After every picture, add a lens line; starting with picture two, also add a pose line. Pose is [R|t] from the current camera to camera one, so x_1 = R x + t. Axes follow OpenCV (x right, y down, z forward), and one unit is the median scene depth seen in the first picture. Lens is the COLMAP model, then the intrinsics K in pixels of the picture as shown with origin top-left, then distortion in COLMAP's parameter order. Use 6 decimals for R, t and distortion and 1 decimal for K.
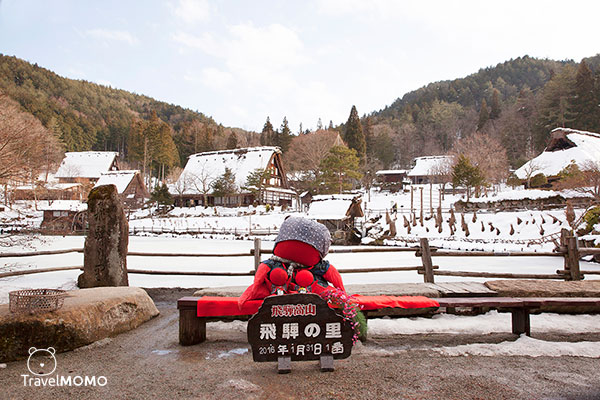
lens RADIAL K [[517.9, 0, 337.1], [0, 517.9, 204.5], [0, 0, 1]] dist [-0.115818, 0.134698]
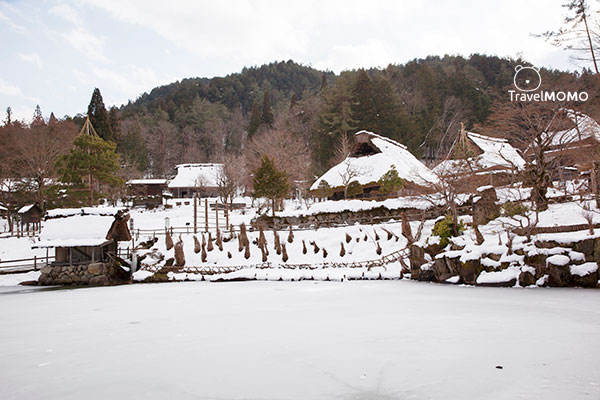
lens RADIAL K [[517.9, 0, 337.1], [0, 517.9, 204.5], [0, 0, 1]] dist [-0.115818, 0.134698]
pose [[0.852665, -0.001520, 0.522457, -0.070590], [0.025706, 0.998907, -0.039046, 0.010117], [-0.521826, 0.046724, 0.851771, 0.299256]]
